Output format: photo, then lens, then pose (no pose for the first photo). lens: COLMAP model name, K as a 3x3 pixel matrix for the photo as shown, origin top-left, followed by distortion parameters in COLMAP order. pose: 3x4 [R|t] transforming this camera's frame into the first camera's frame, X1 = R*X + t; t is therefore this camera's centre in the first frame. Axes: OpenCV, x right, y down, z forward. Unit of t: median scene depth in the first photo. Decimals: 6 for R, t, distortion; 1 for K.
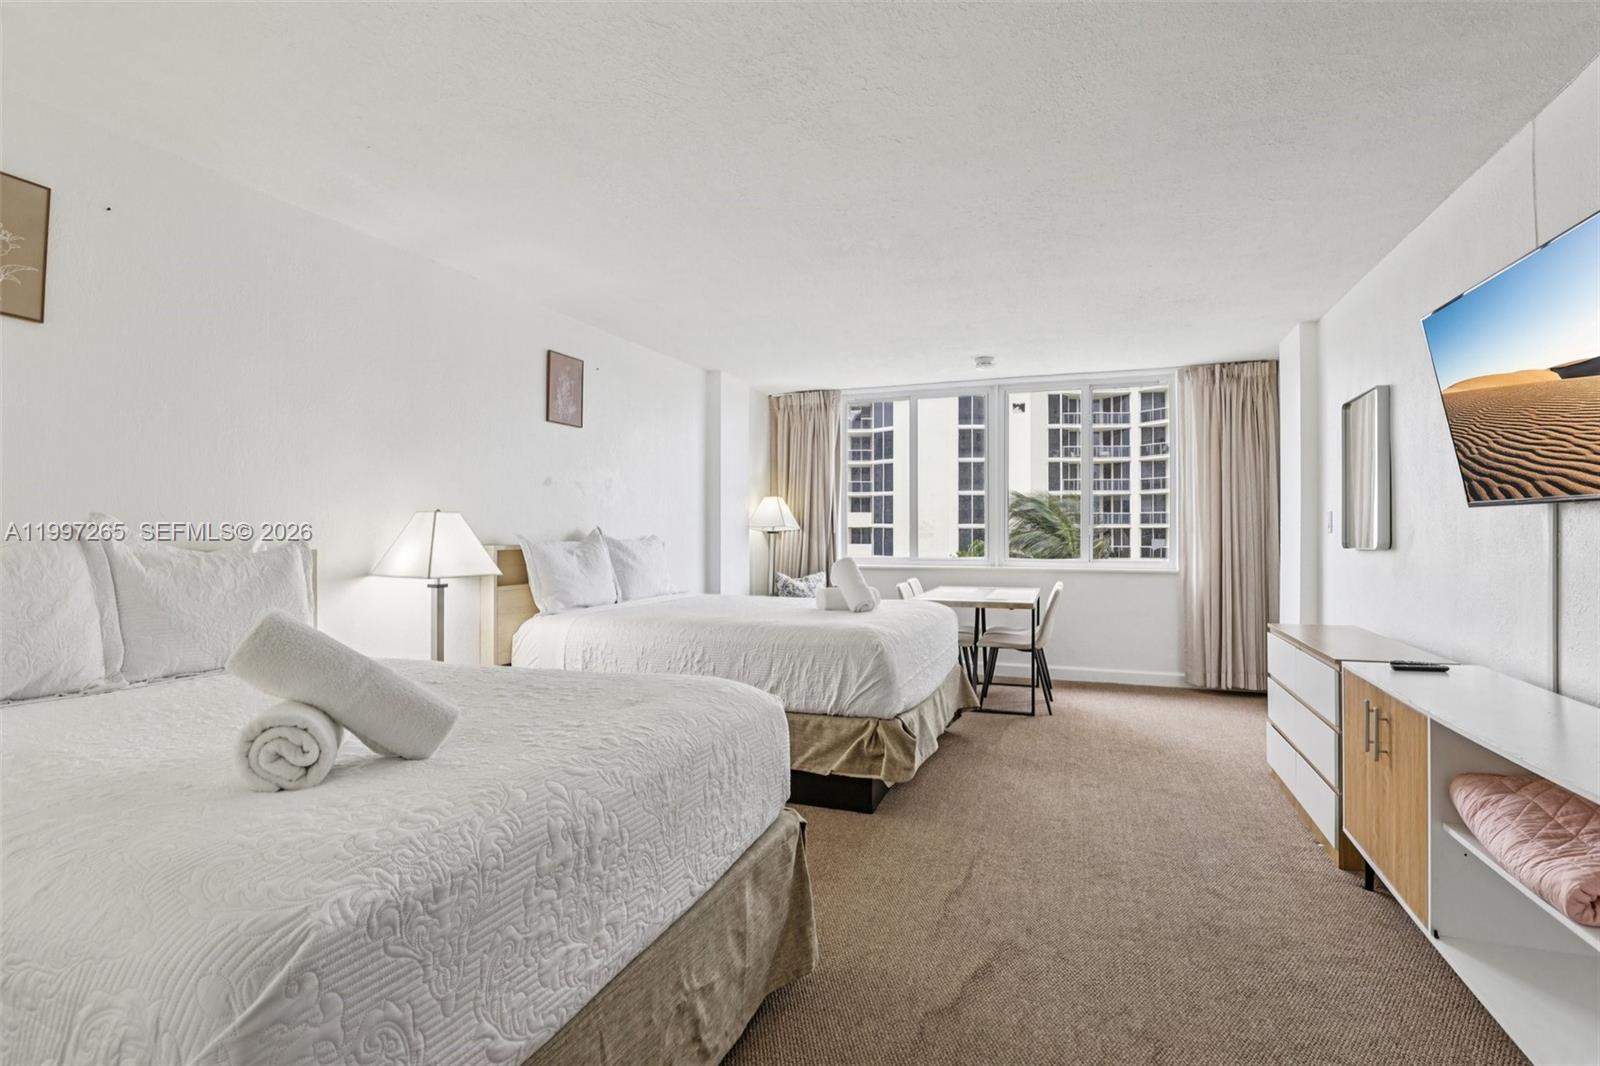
lens RADIAL K [[752.6, 0, 807.1], [0, 752.6, 528.7], [0, 0, 1]] dist [-0.037249, 0.008901]
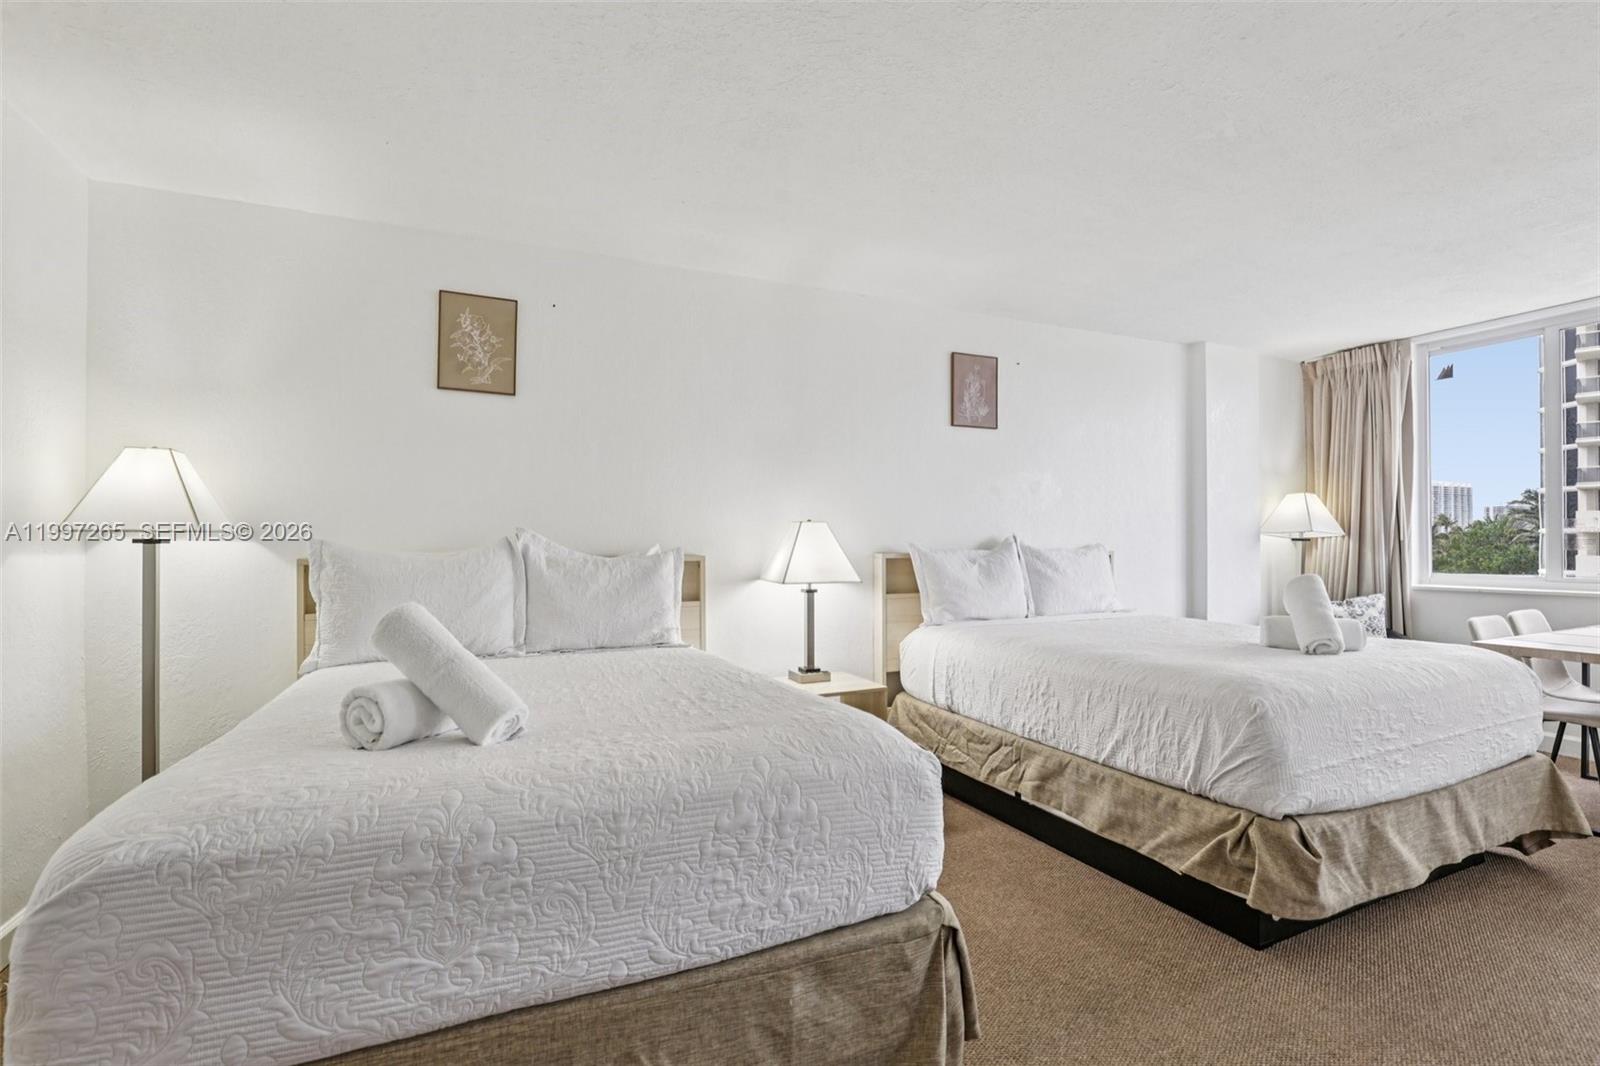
lens RADIAL K [[752.6, 0, 818.5], [0, 752.6, 540.9], [0, 0, 1]] dist [-0.037249, 0.008901]
pose [[0.718799, -0.003878, -0.695207, 0.271024], [0.007247, 0.999972, 0.001914, 0.002909], [0.695180, -0.006414, 0.718807, 0.243382]]
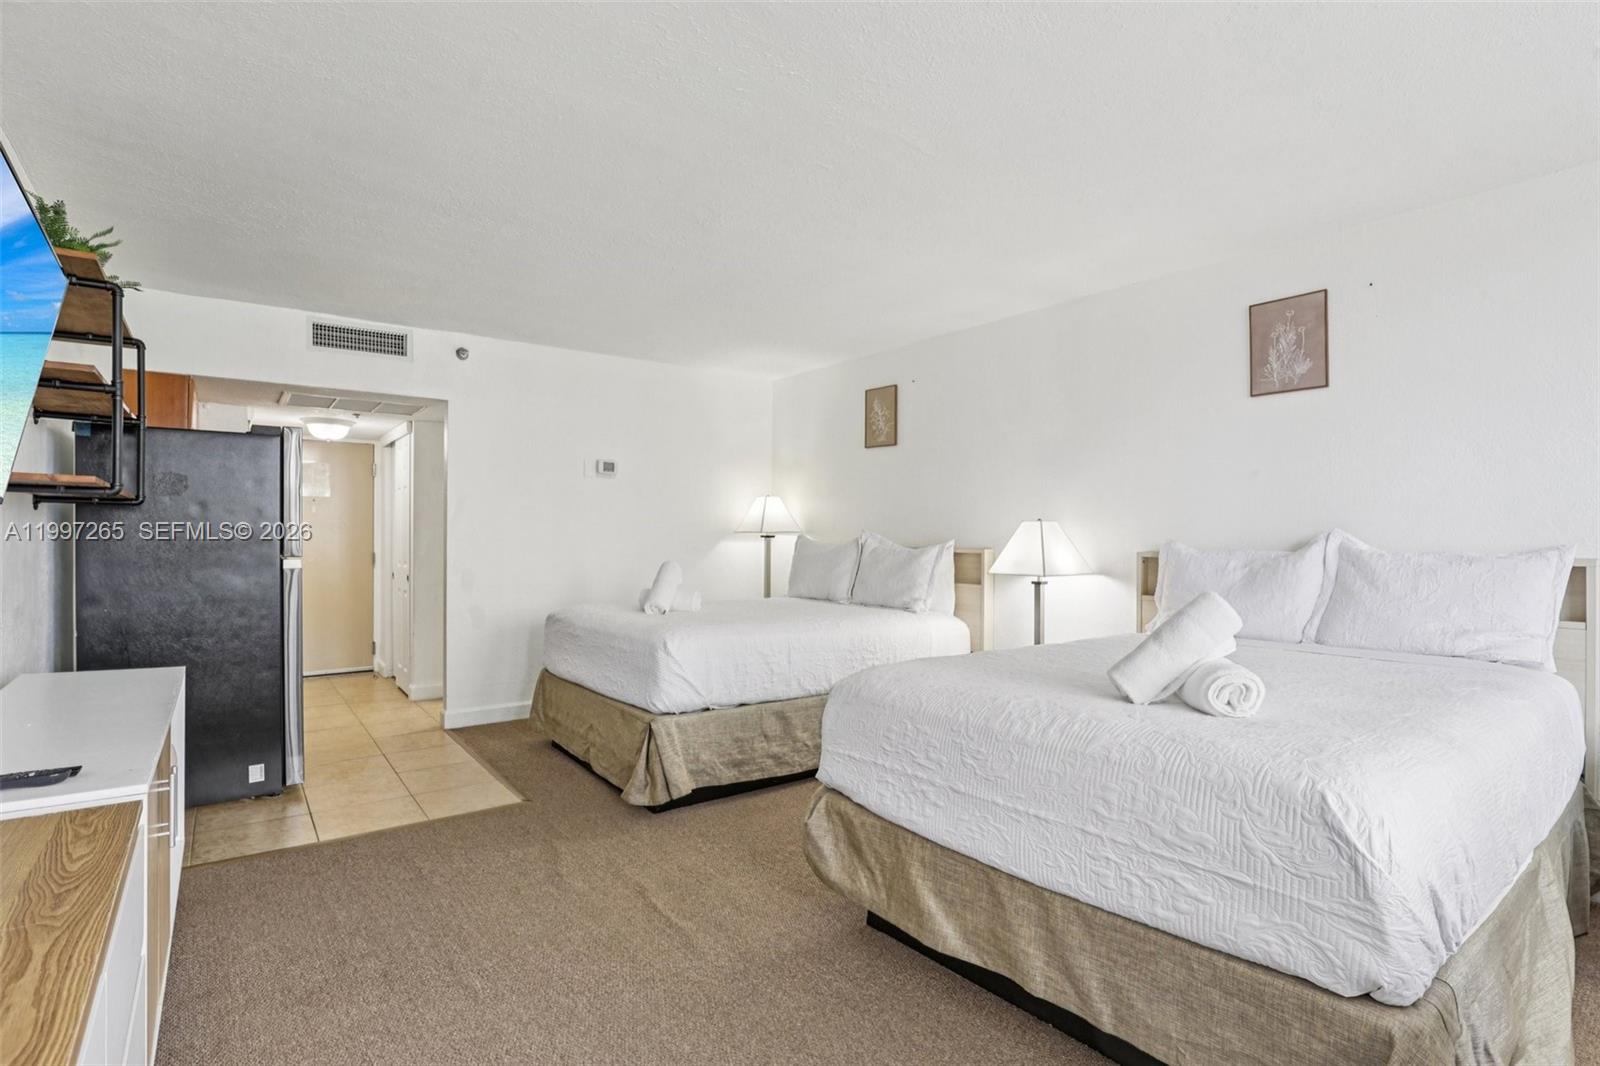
lens RADIAL K [[752.6, 0, 812.2], [0, 752.6, 542.2], [0, 0, 1]] dist [-0.037249, 0.008901]
pose [[-0.507625, 0.001384, -0.861577, 0.745923], [0.000373, 0.999999, 0.001386, 0.010229], [0.861578, 0.000382, -0.507625, 1.336920]]
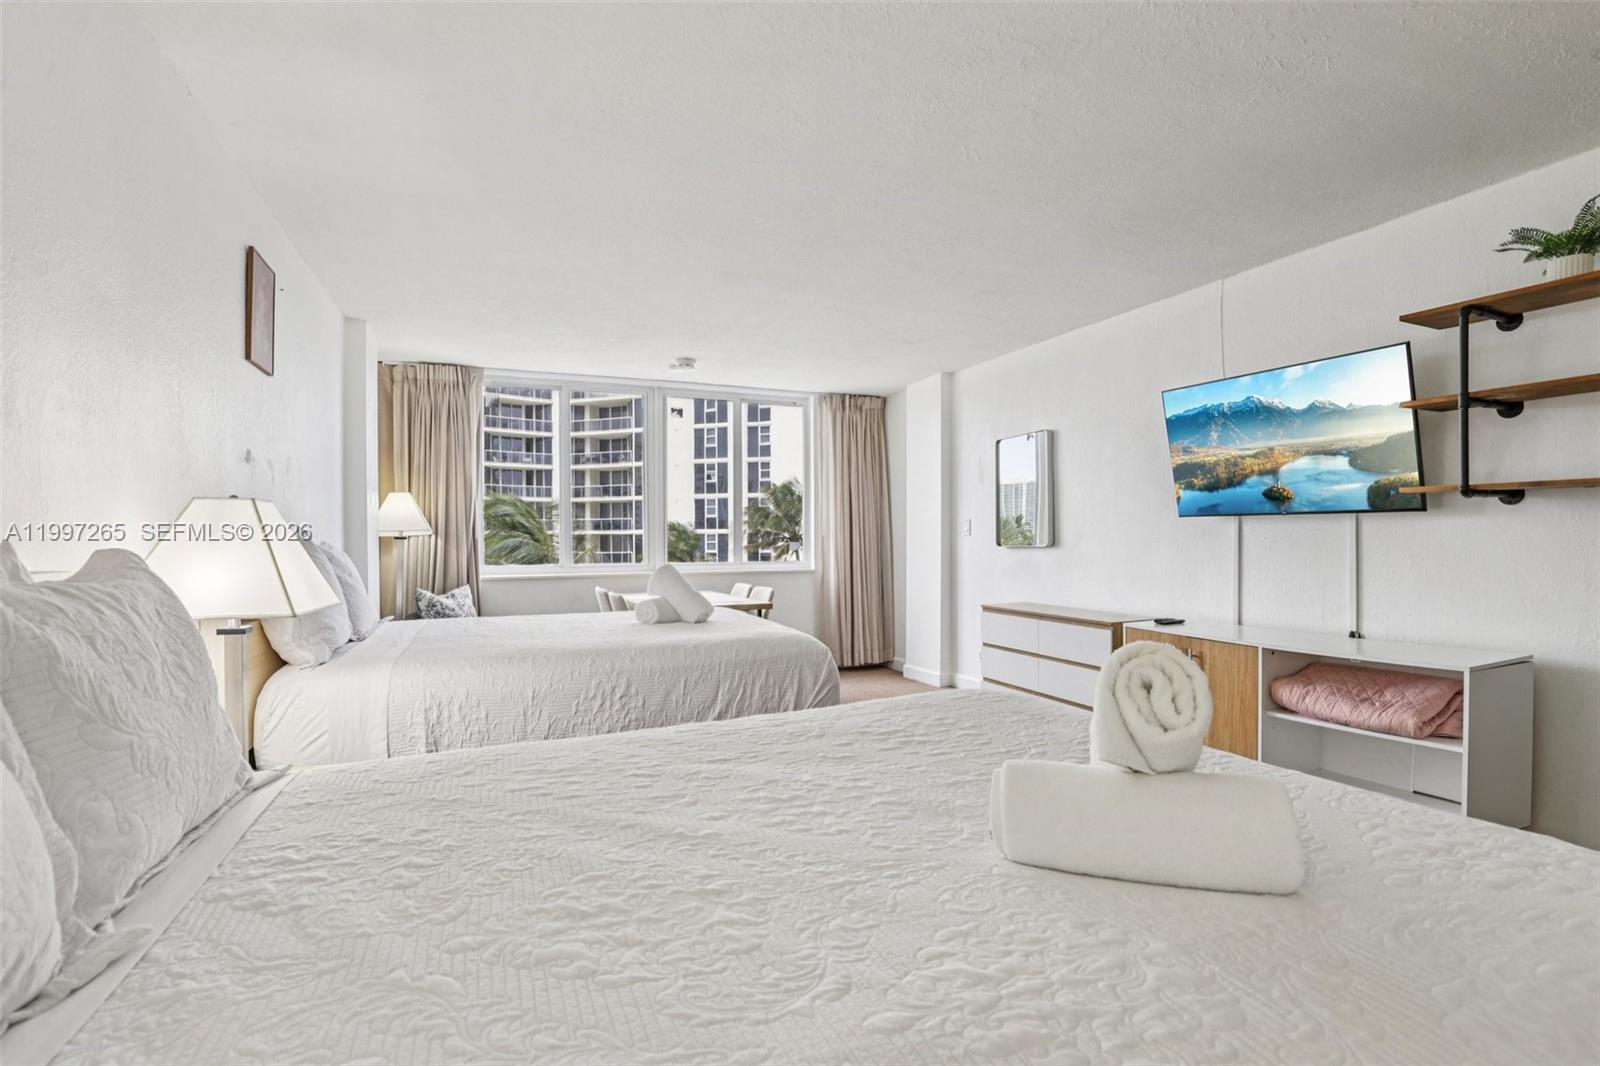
lens RADIAL K [[752.6, 0, 818.3], [0, 752.6, 545.6], [0, 0, 1]] dist [-0.037249, 0.008901]
pose [[0.718546, -0.011745, 0.695380, -0.580641], [0.002300, 0.999892, 0.014511, 0.005101], [-0.695476, -0.008827, 0.718495, 0.302090]]
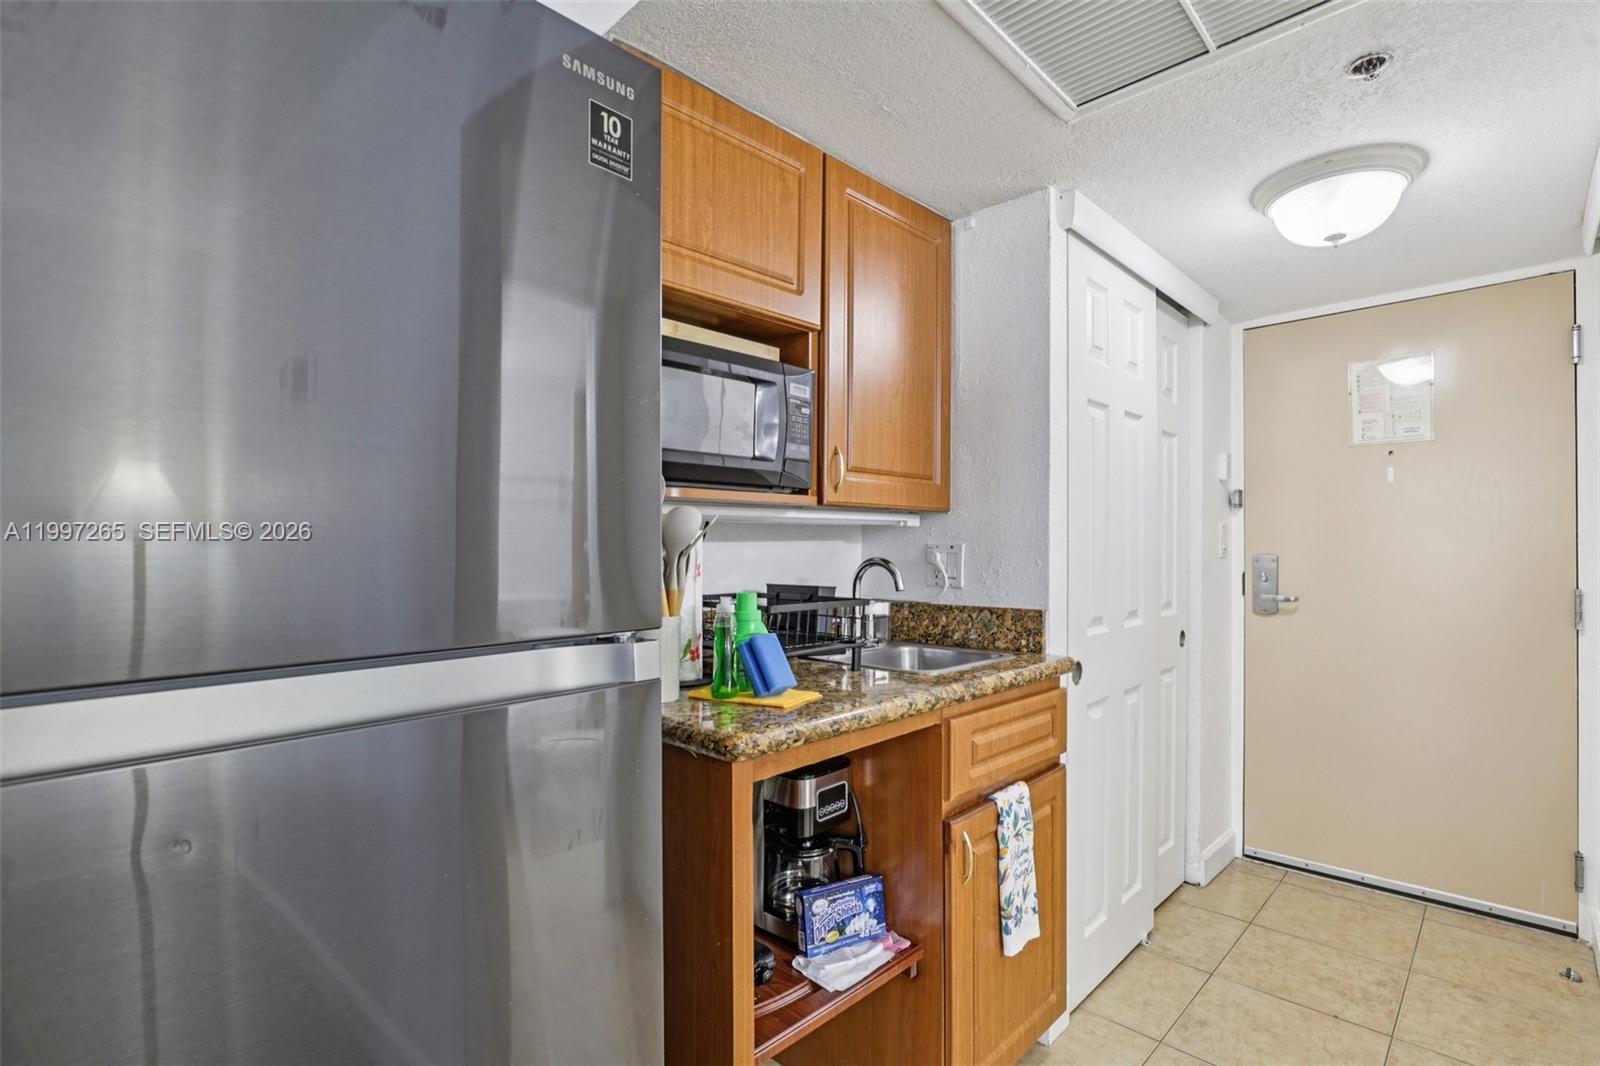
lens RADIAL K [[752.6, 0, 807.3], [0, 752.6, 550.2], [0, 0, 1]] dist [-0.037249, 0.008901]
pose [[-0.921548, -0.000454, 0.388264, -0.023612], [-0.000613, 1.000000, -0.000285, 0.004615], [-0.388263, -0.000500, -0.921548, 0.142886]]
